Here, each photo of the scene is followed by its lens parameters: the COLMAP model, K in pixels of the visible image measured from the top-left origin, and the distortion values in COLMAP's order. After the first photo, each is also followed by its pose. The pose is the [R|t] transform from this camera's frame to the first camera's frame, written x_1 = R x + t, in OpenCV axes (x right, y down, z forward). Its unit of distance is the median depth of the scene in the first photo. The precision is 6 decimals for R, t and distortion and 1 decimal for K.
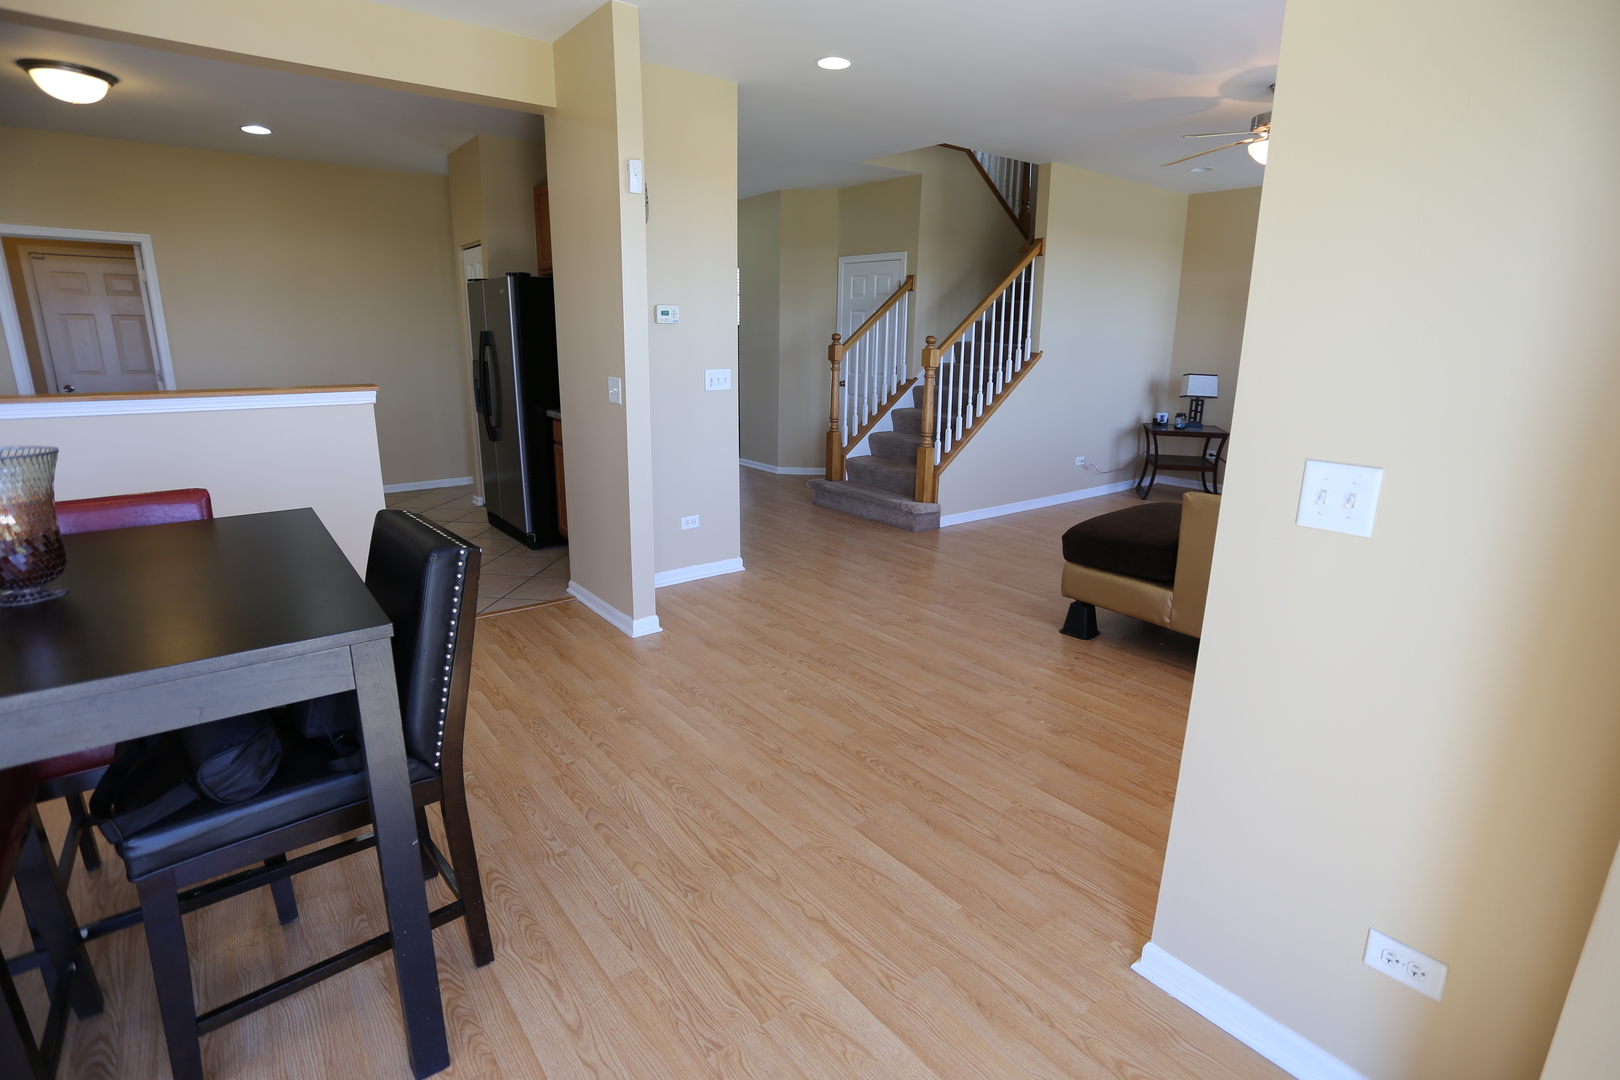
lens RADIAL K [[786.4, 0, 809.4], [0, 786.4, 545.9], [0, 0, 1]] dist [-0.067222, 0.029910]
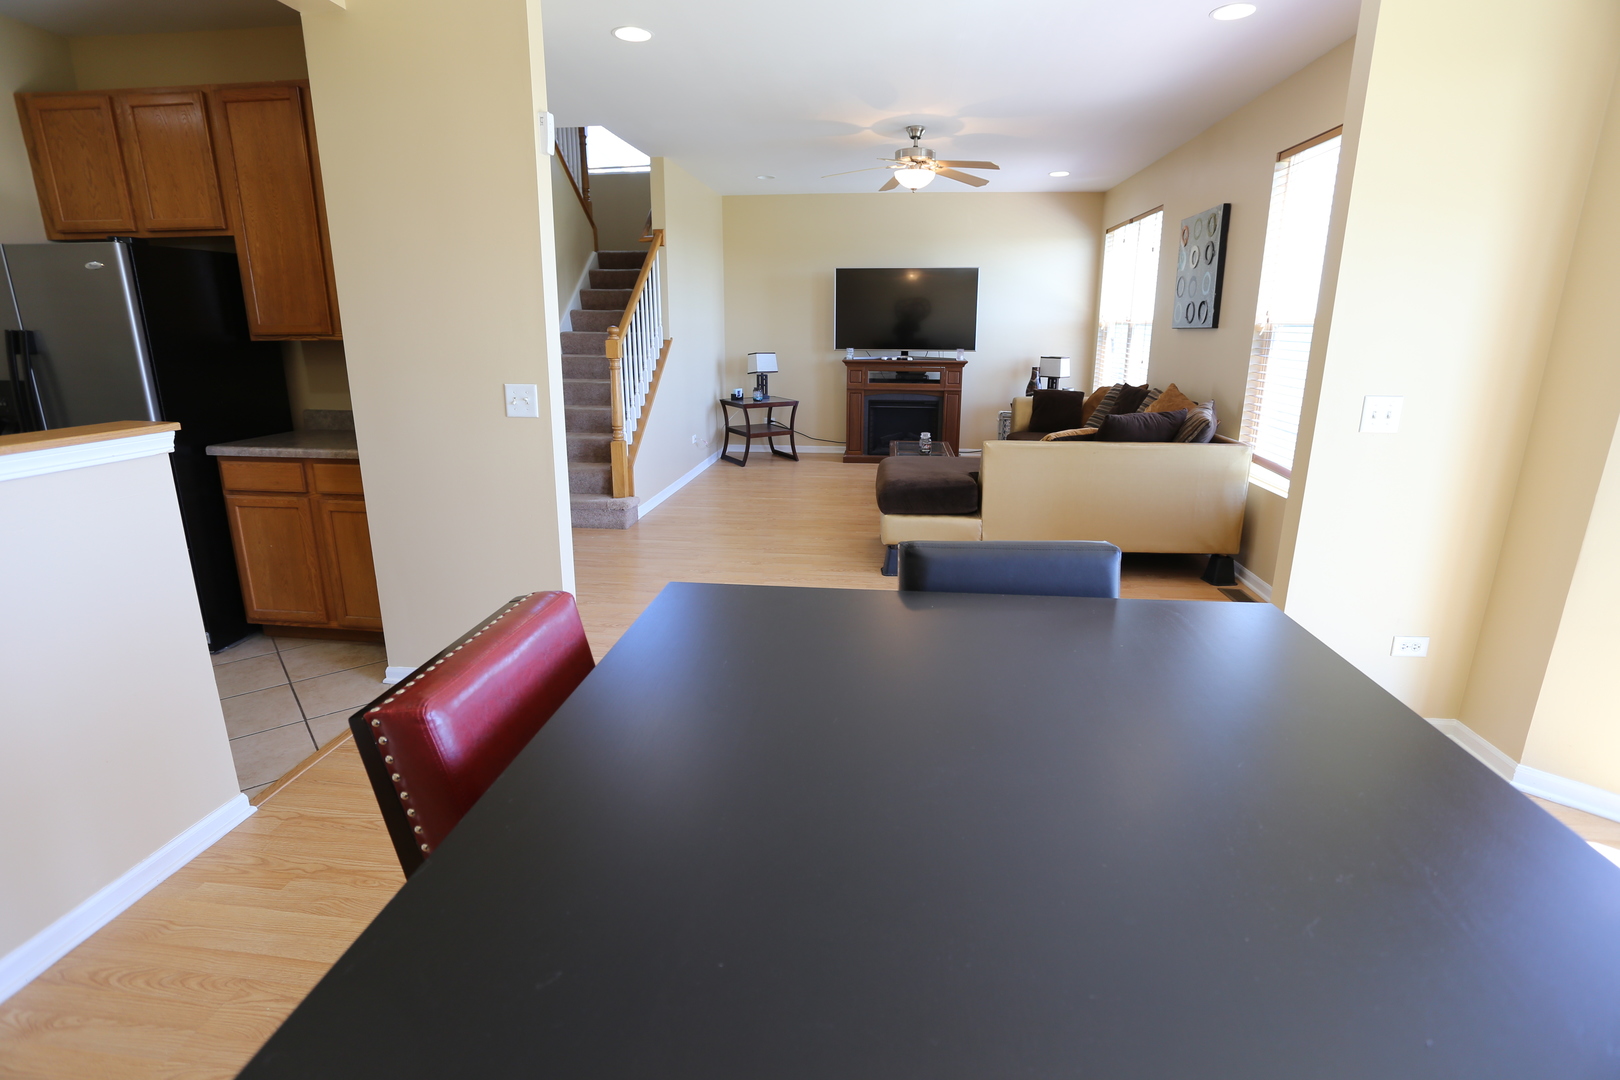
lens RADIAL K [[793.6, 0, 808.0], [0, 793.6, 535.0], [0, 0, 1]] dist [-0.069748, 0.030005]
pose [[0.696844, -0.194315, 0.690399, -0.134871], [0.192759, 0.977924, 0.080682, -0.016059], [-0.690835, 0.076858, 0.718916, 0.051842]]
